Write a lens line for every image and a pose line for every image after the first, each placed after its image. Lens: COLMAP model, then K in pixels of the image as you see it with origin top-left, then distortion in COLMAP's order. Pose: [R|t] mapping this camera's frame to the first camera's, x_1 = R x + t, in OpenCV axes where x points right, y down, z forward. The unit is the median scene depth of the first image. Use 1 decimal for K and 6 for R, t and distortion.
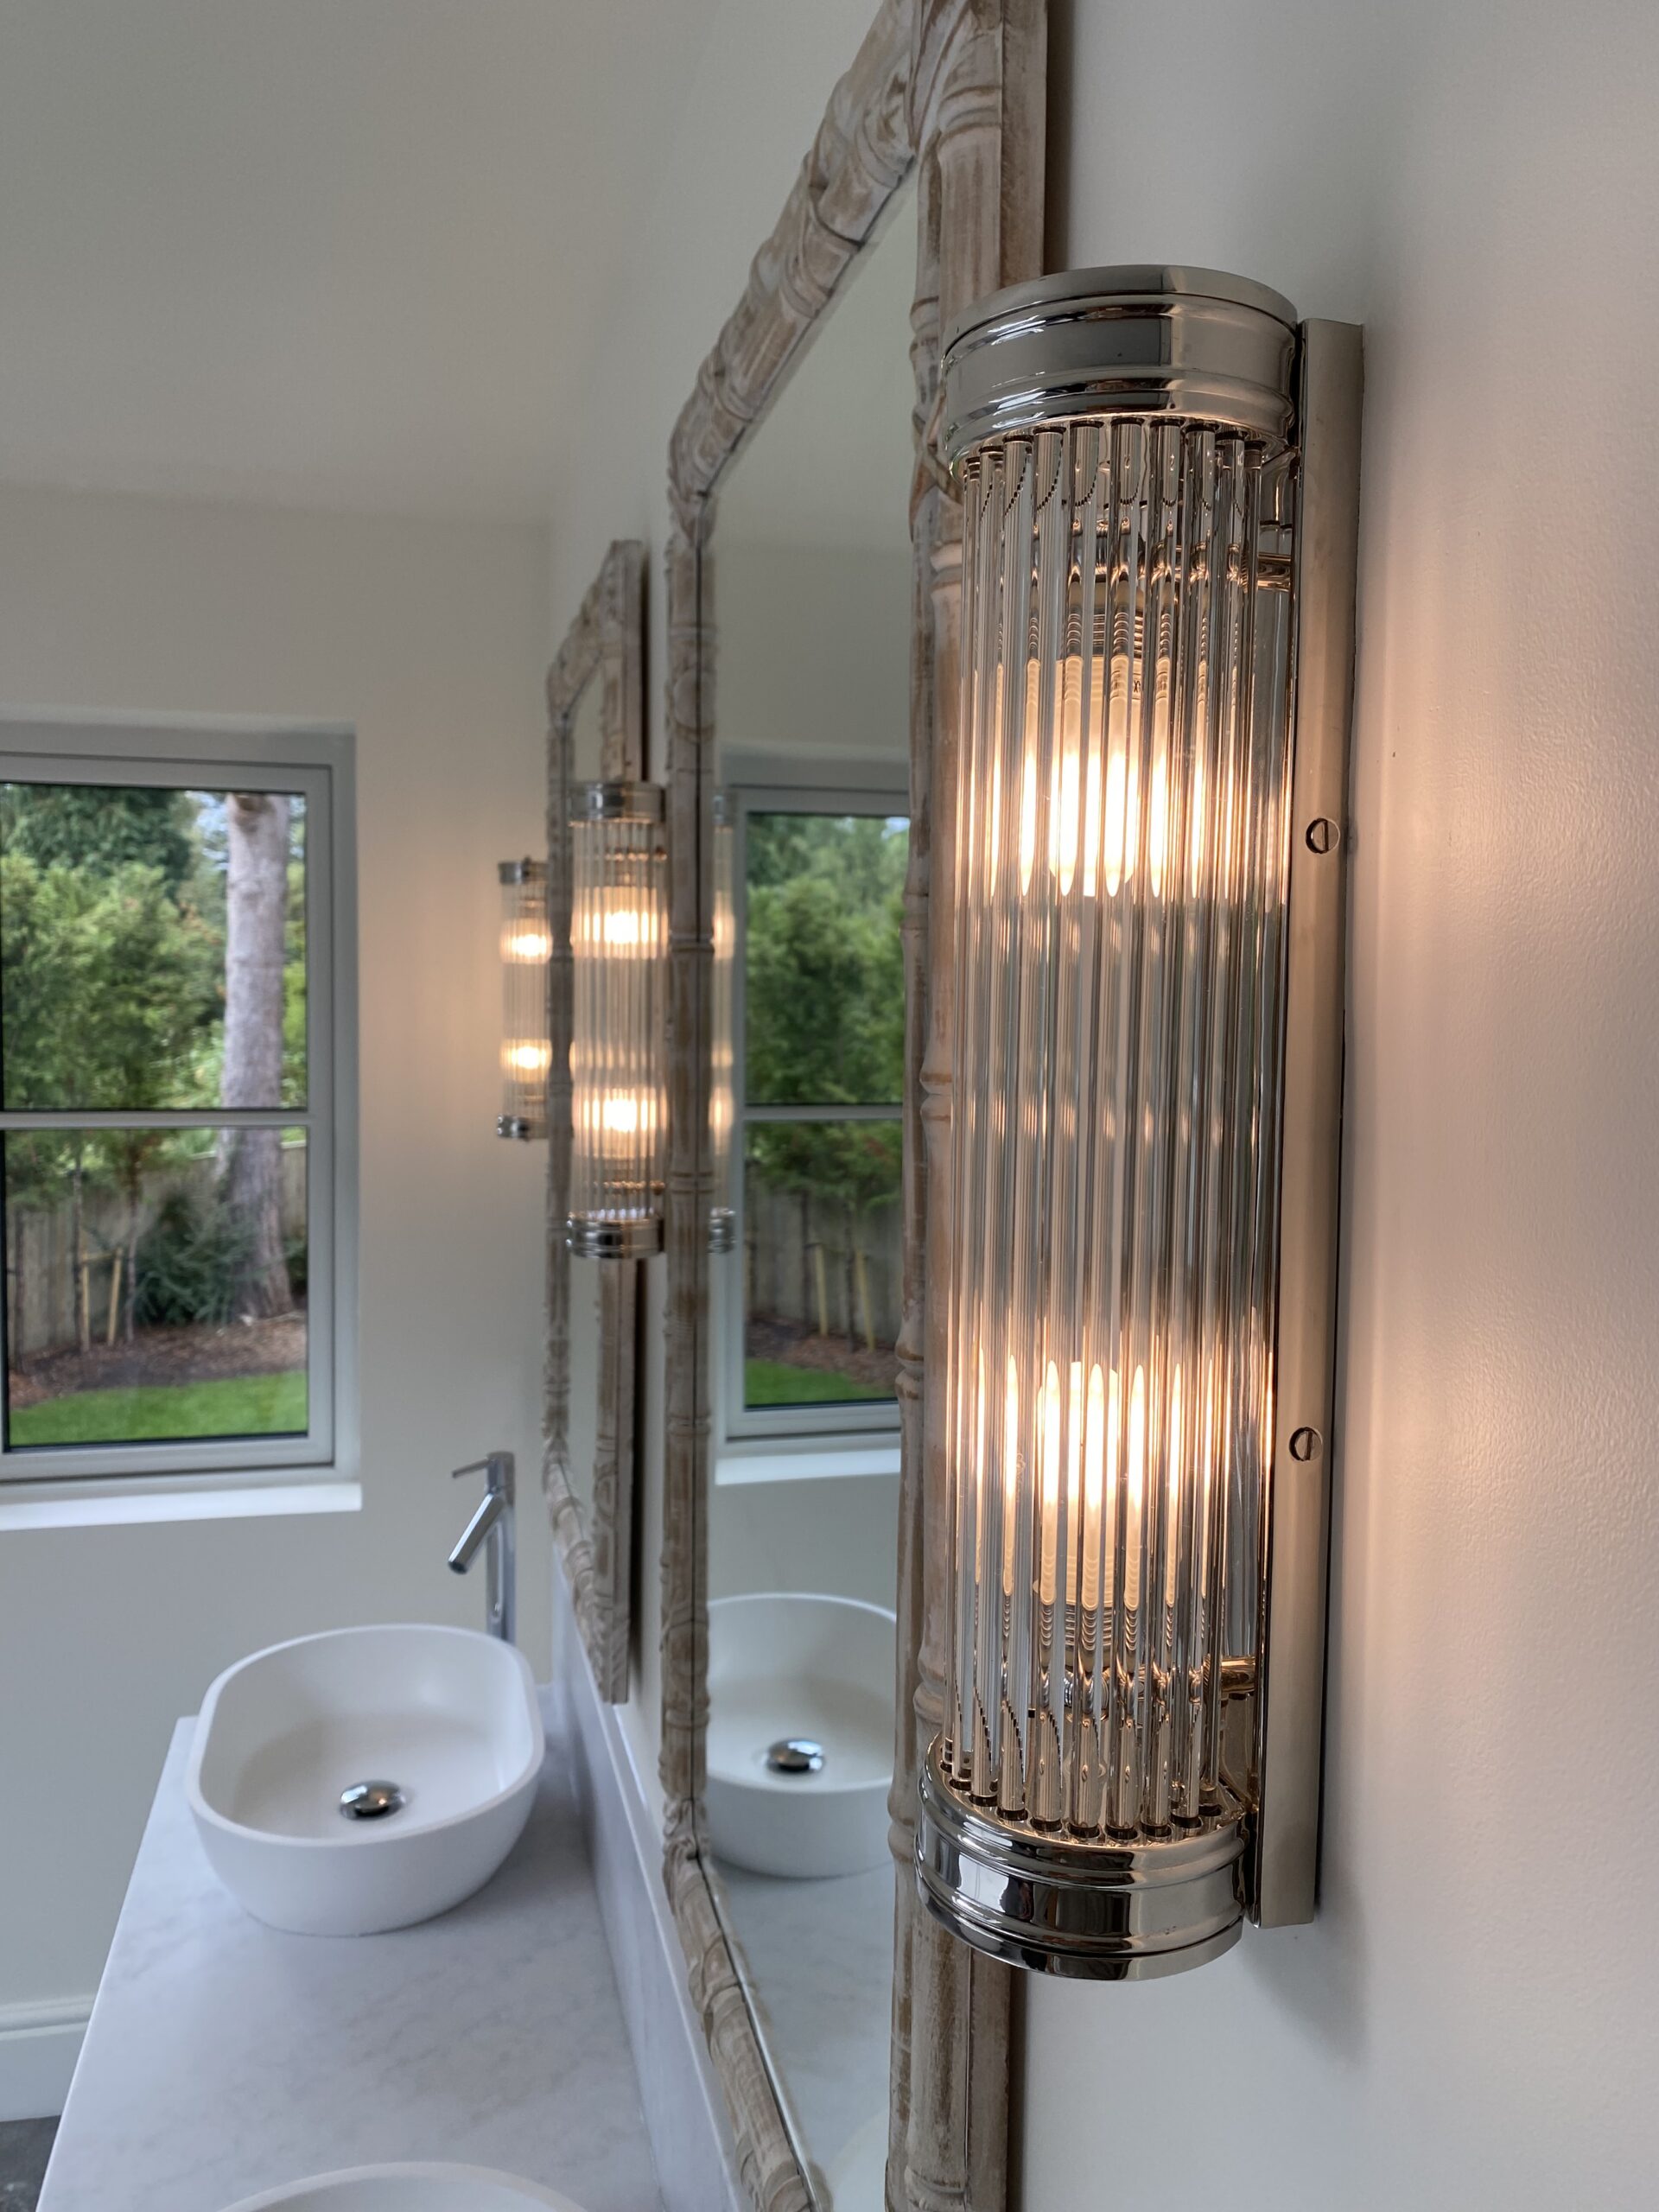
lens RADIAL K [[1690.4, 0, 829.5], [0, 1690.4, 1106.0], [0, 0, 1]] dist [-0.006838, -0.001245]
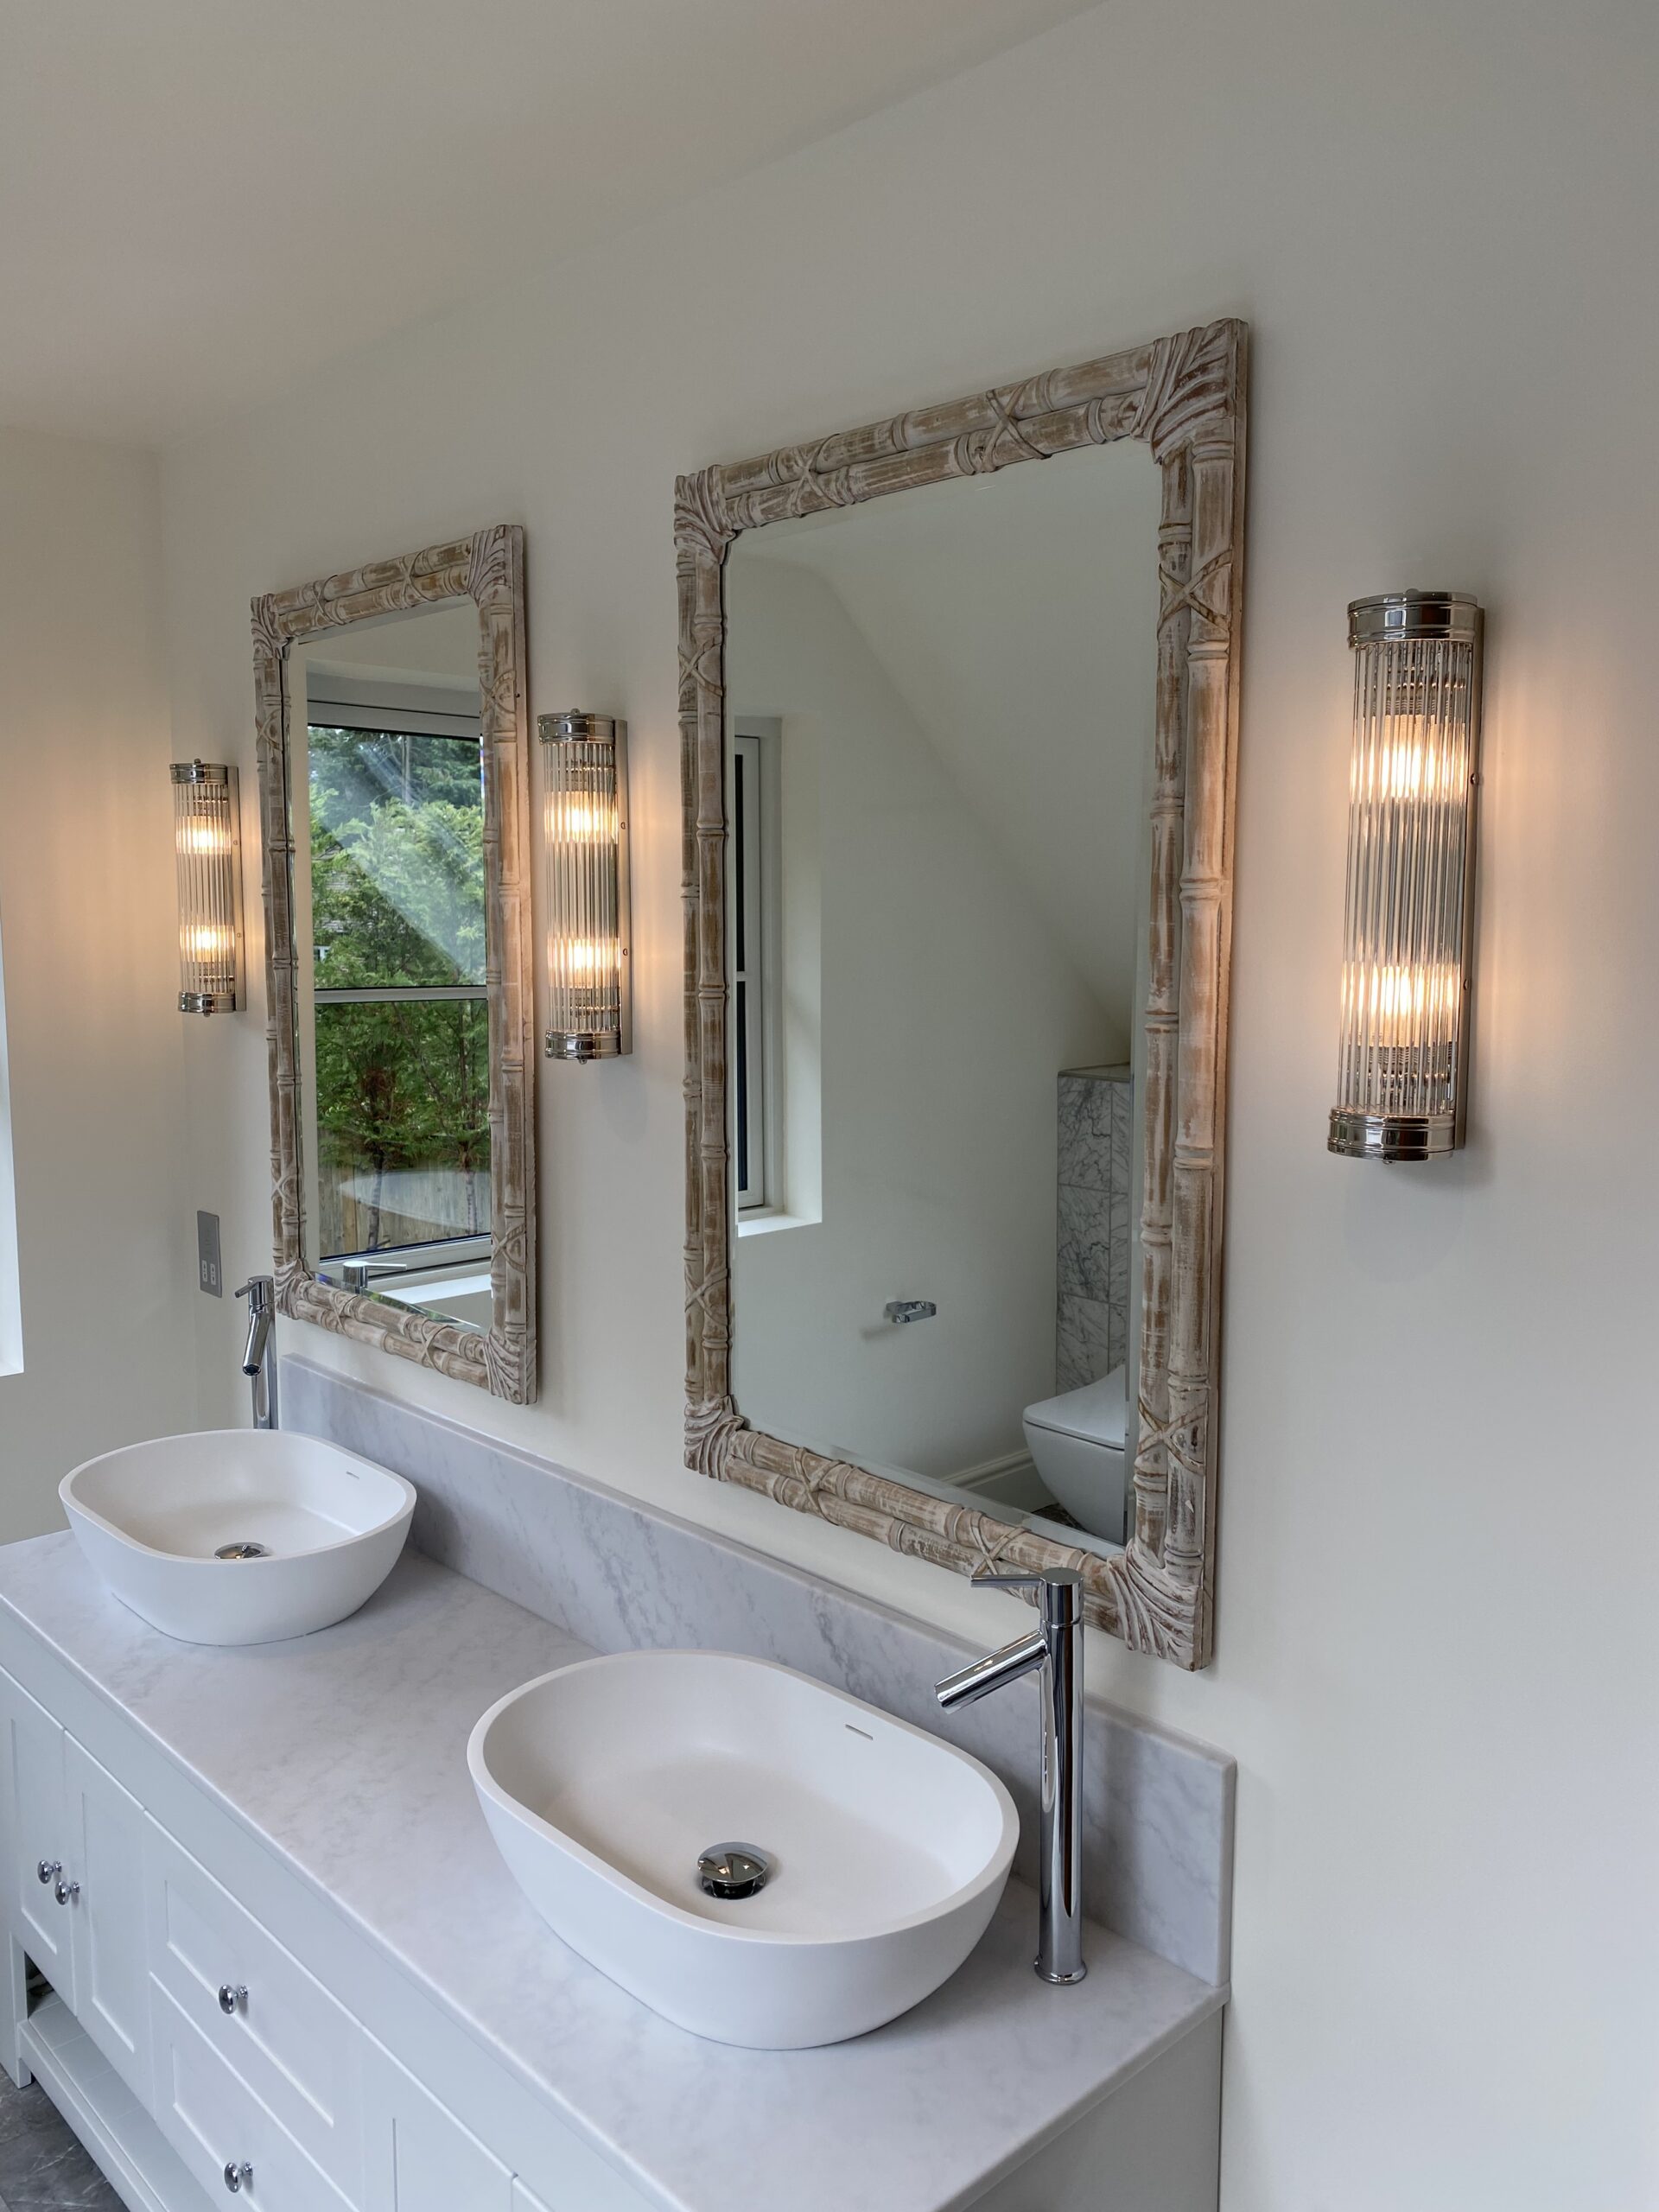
lens RADIAL K [[1671.6, 0, 832.8], [0, 1671.6, 1118.2], [0, 0, 1]] dist [0.035535, -0.001462]
pose [[0.874926, -0.068180, 0.479432, -0.496532], [0.041547, 0.996957, 0.065956, 0.045539], [-0.482470, -0.037788, 0.875097, -0.252790]]
